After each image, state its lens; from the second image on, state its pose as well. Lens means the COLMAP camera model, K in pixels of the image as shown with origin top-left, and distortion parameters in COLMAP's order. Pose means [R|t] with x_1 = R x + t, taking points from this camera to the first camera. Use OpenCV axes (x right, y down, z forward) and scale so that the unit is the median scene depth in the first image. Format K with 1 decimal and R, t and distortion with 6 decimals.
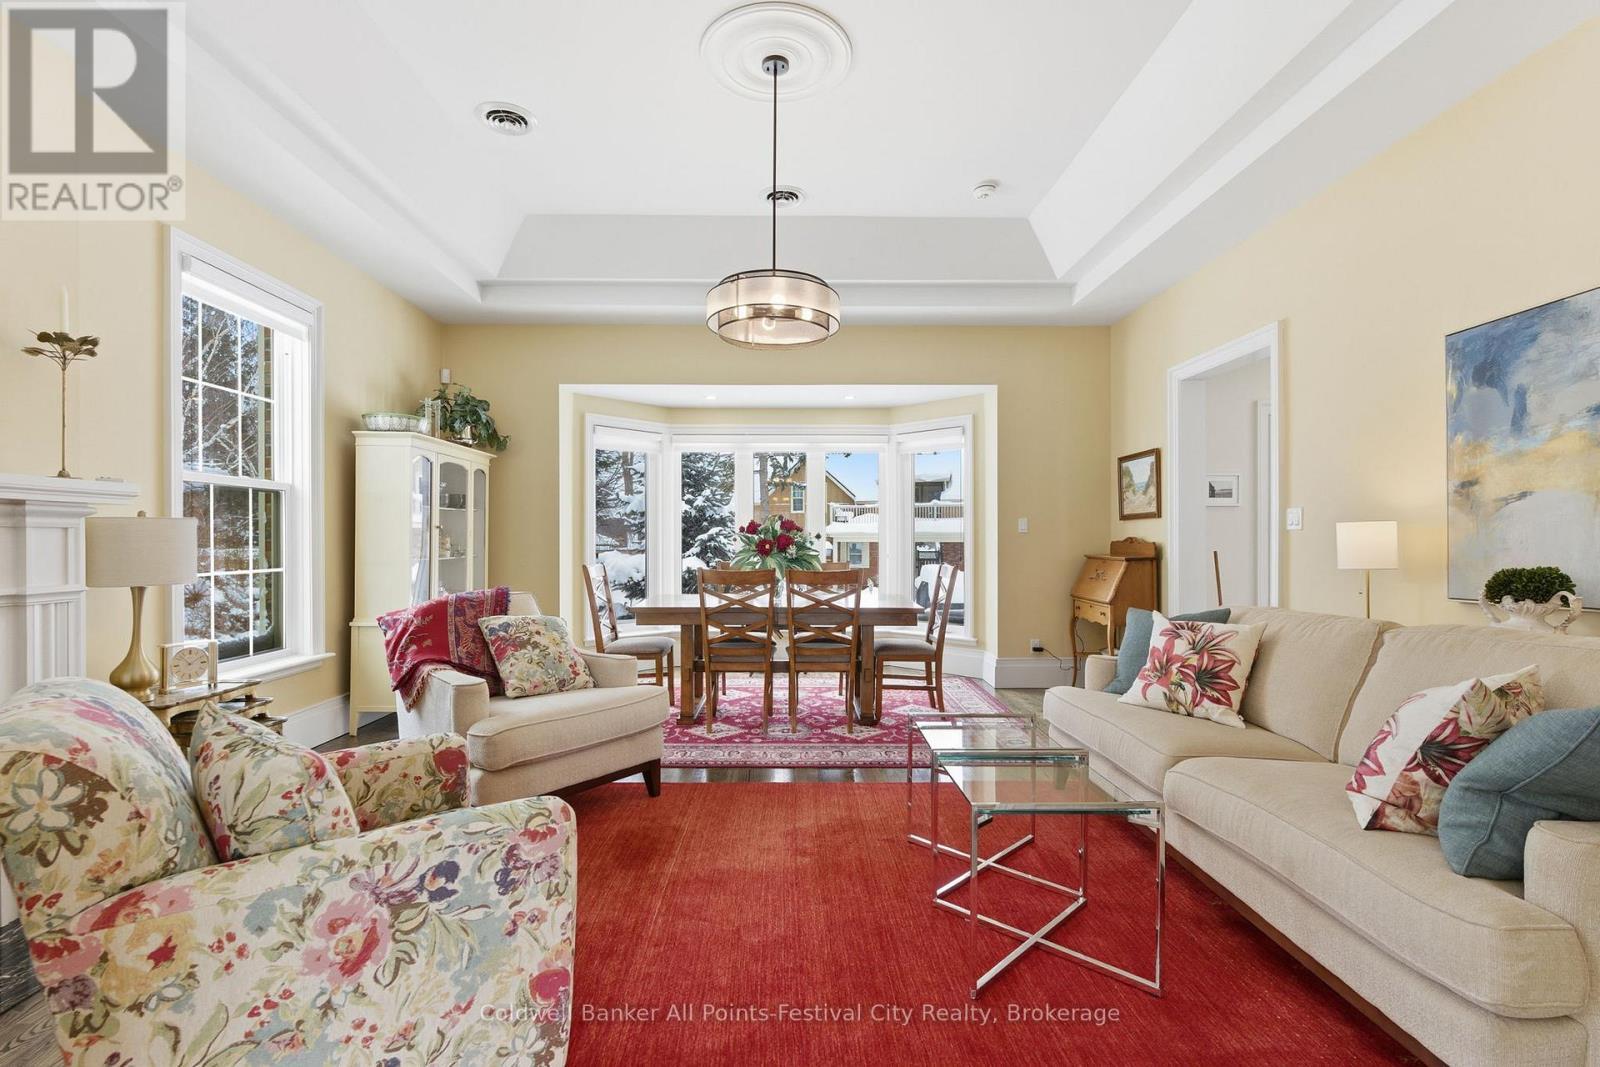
lens RADIAL K [[723.2, 0, 799.2], [0, 723.2, 537.0], [0, 0, 1]] dist [0.001442, 0.000702]
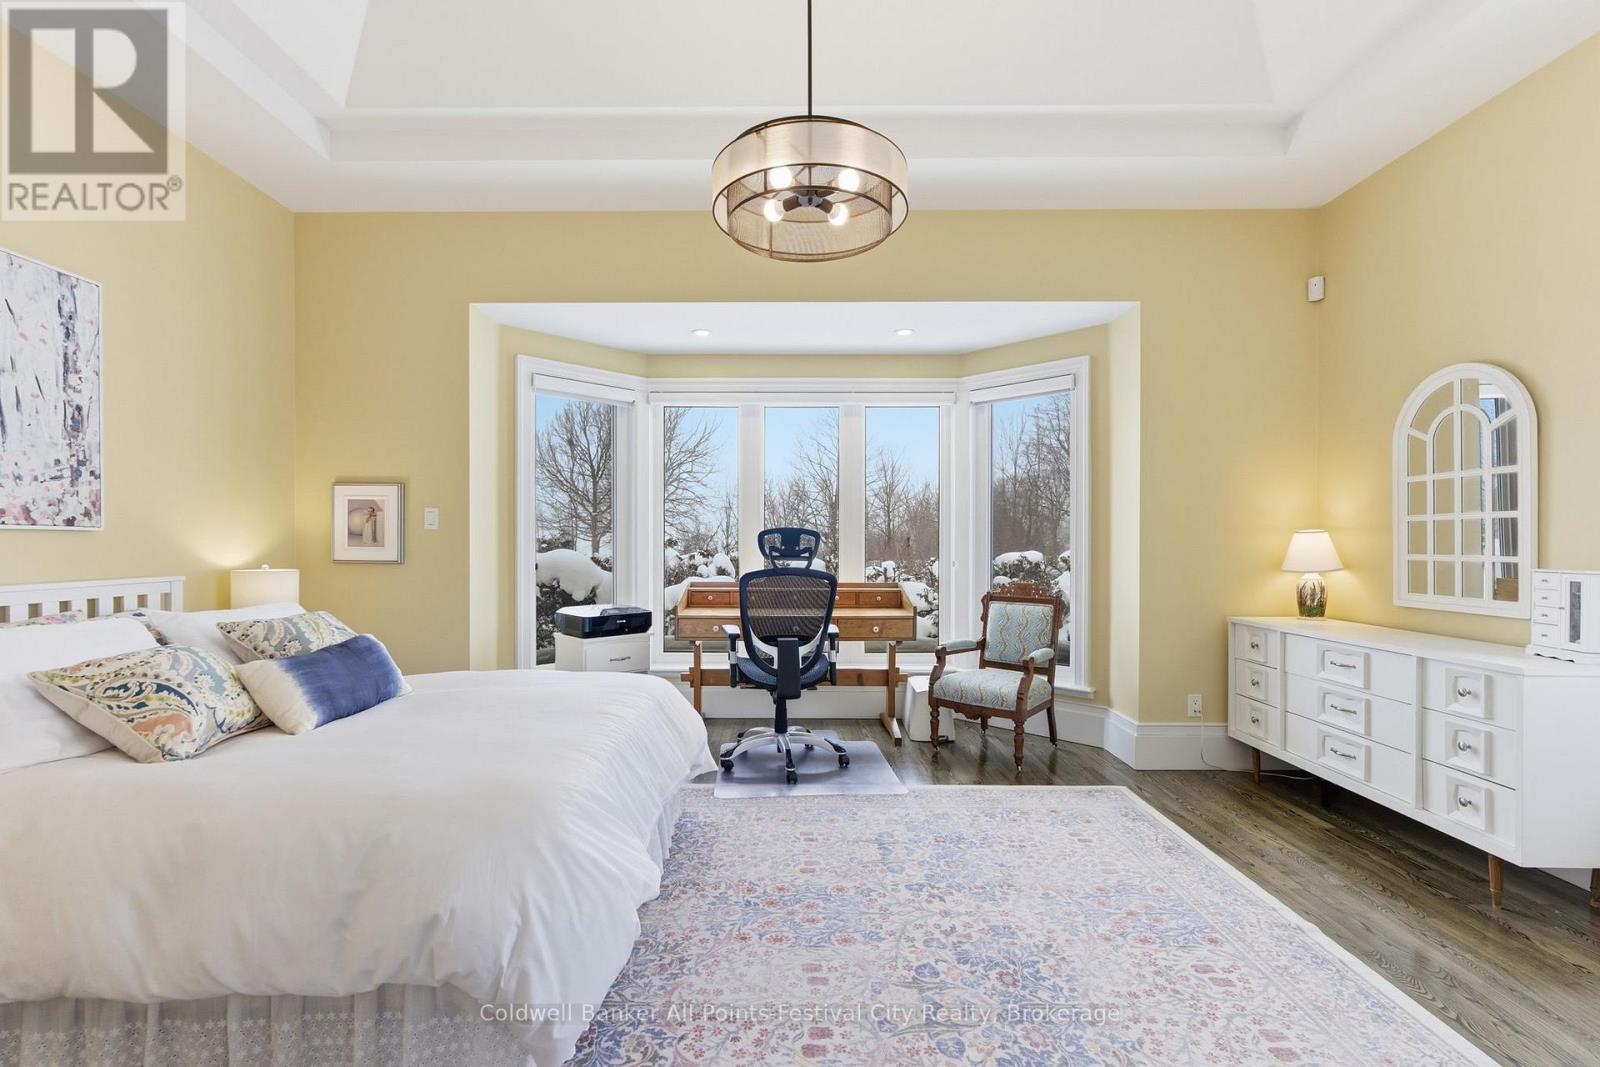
lens RADIAL K [[723.2, 0, 797.8], [0, 723.2, 536.5], [0, 0, 1]] dist [0.001442, 0.000702]
pose [[0.999951, -0.002995, -0.009444, -0.031592], [0.002933, 0.999974, -0.006587, 0.001661], [0.009464, 0.006559, 0.999934, 0.341015]]
